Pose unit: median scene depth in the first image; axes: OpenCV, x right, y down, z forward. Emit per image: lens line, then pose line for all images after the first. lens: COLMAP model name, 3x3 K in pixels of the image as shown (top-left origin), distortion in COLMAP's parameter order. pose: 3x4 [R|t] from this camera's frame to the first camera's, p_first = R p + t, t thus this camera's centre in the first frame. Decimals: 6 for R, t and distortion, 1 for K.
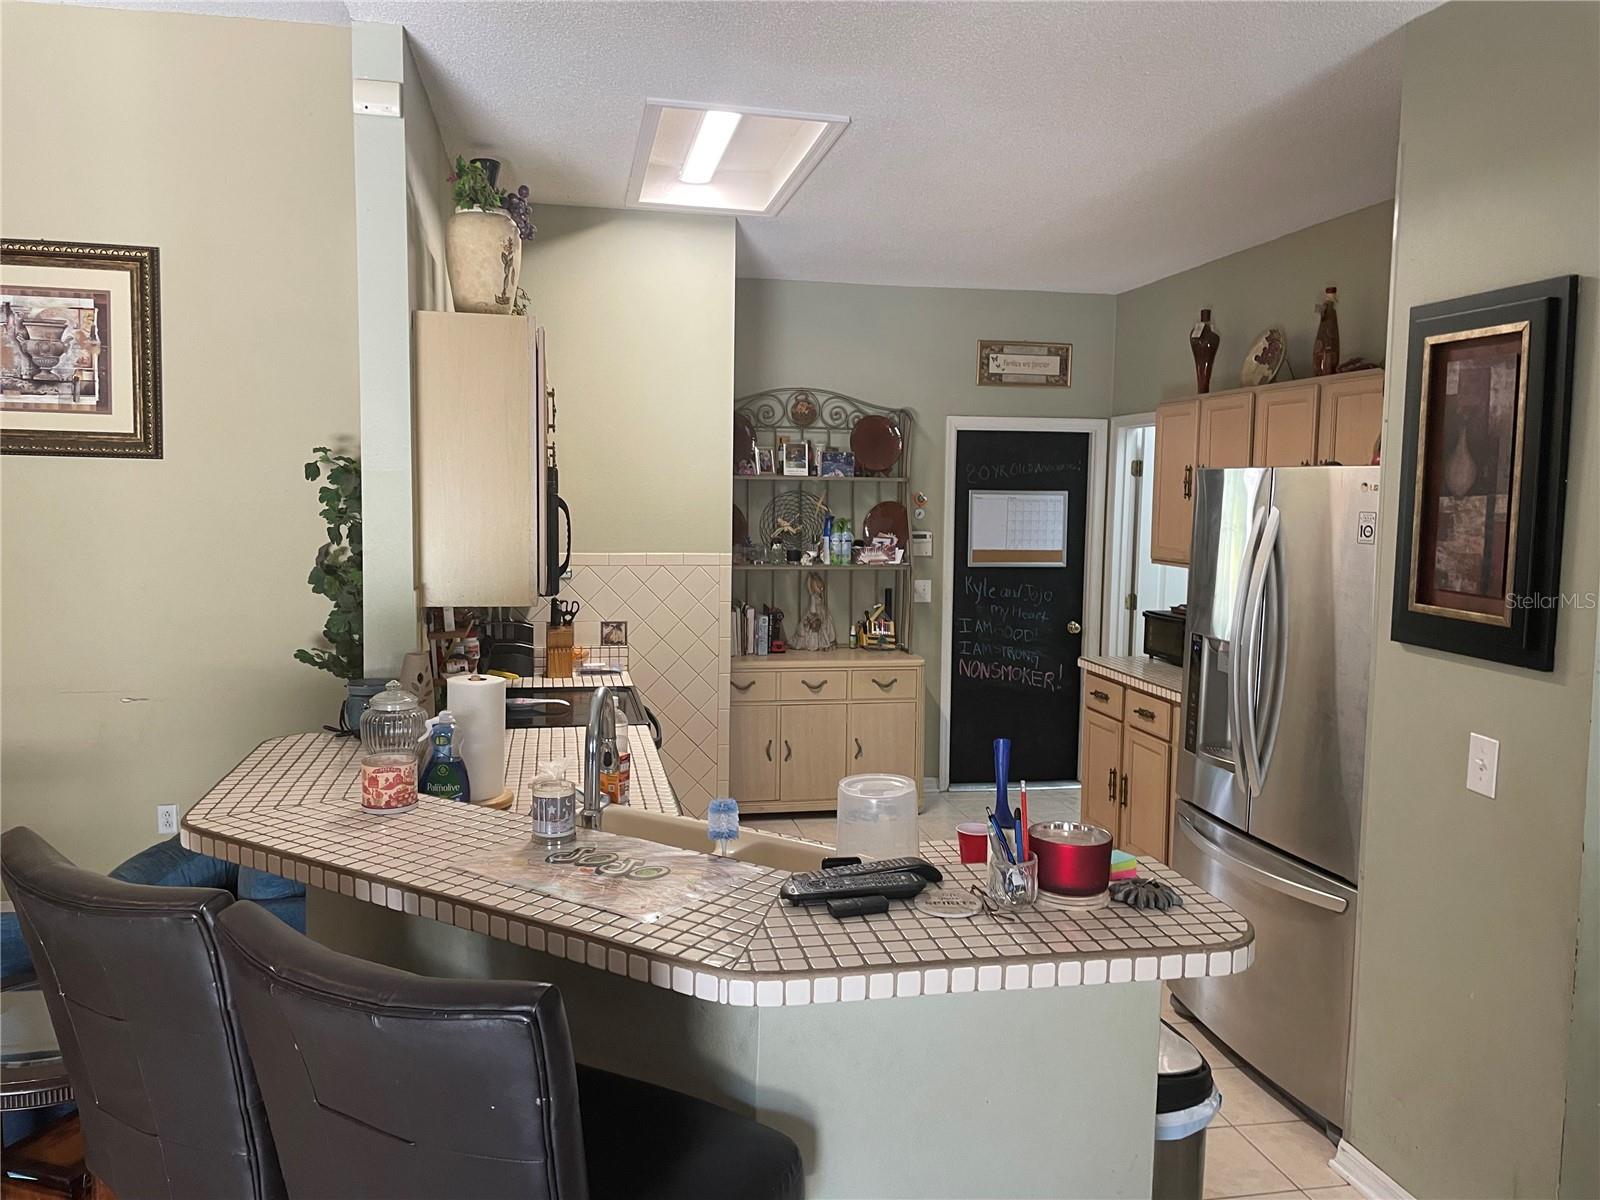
lens RADIAL K [[1211.4, 0, 798.4], [0, 1211.4, 595.8], [0, 0, 1]] dist [0.096896, -0.125262]
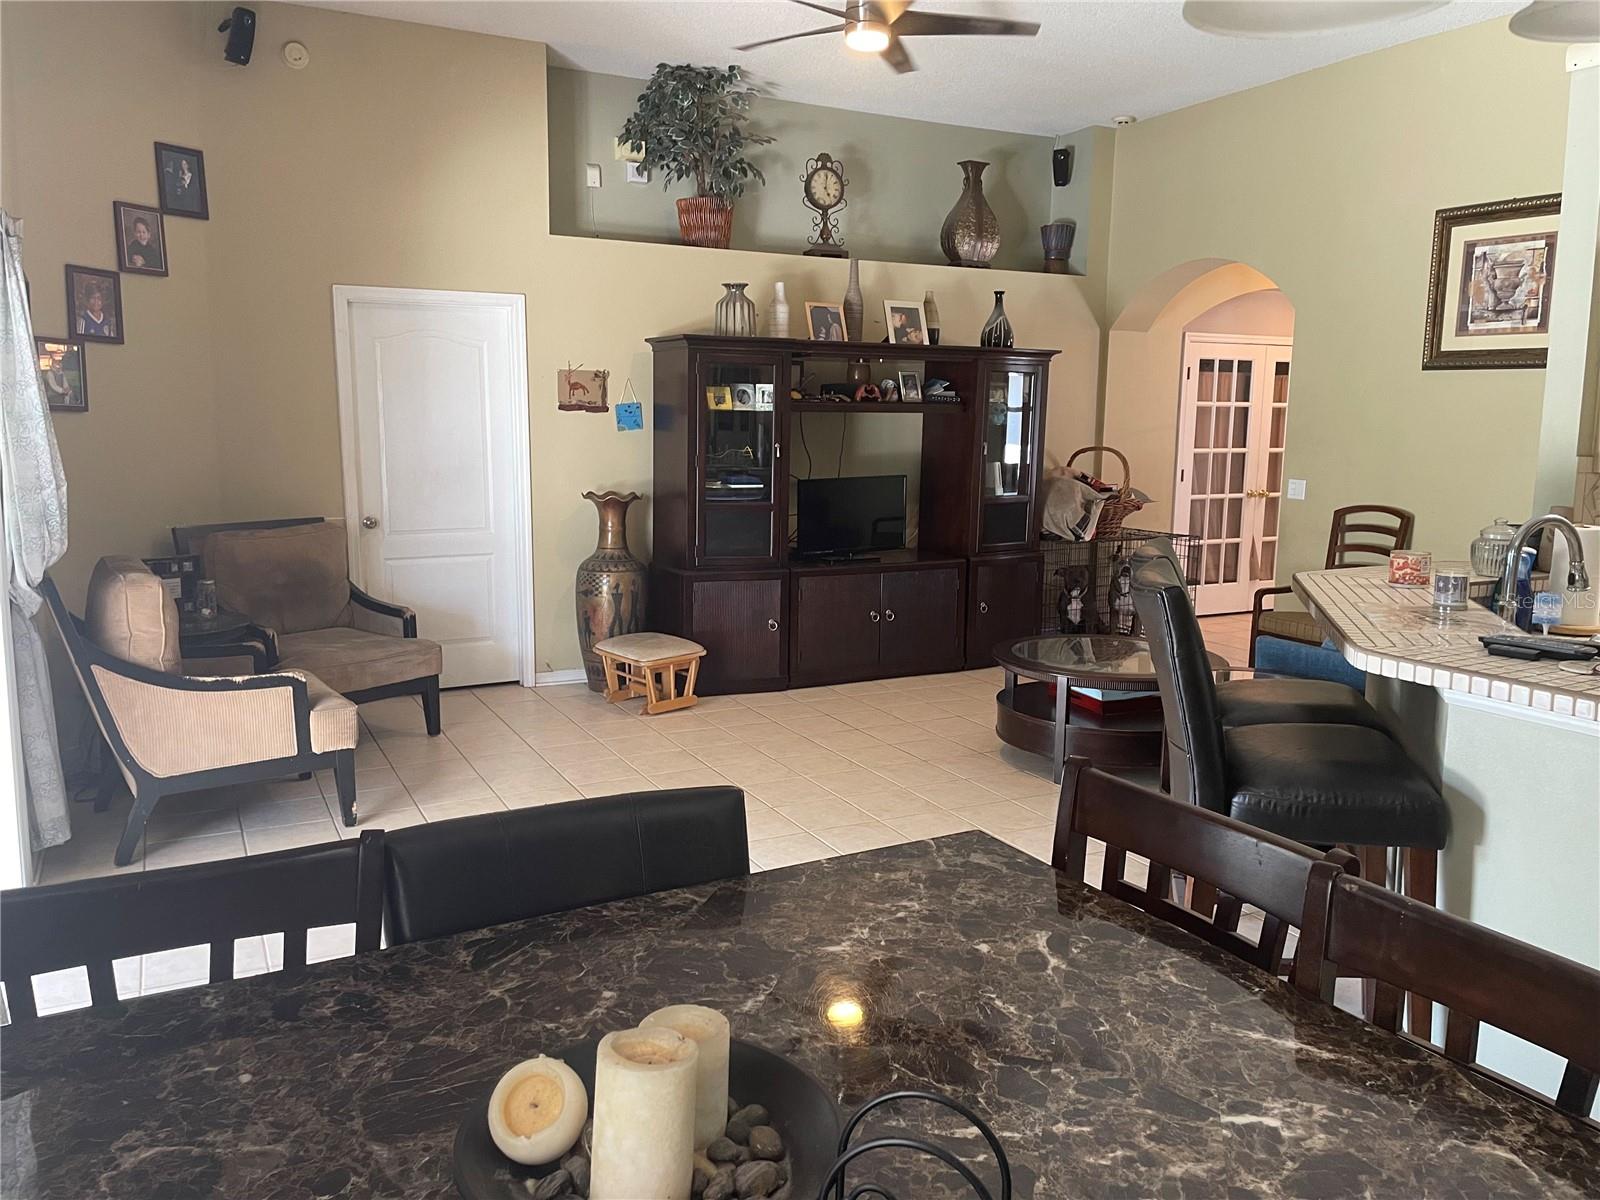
lens RADIAL K [[1211.4, 0, 799.3], [0, 1211.4, 598.7], [0, 0, 1]] dist [0.096896, -0.125262]
pose [[0.282458, 0.132200, -0.950127, 0.443585], [-0.090769, 0.989698, 0.110722, 0.047583], [0.954976, 0.054968, 0.291548, -0.058811]]
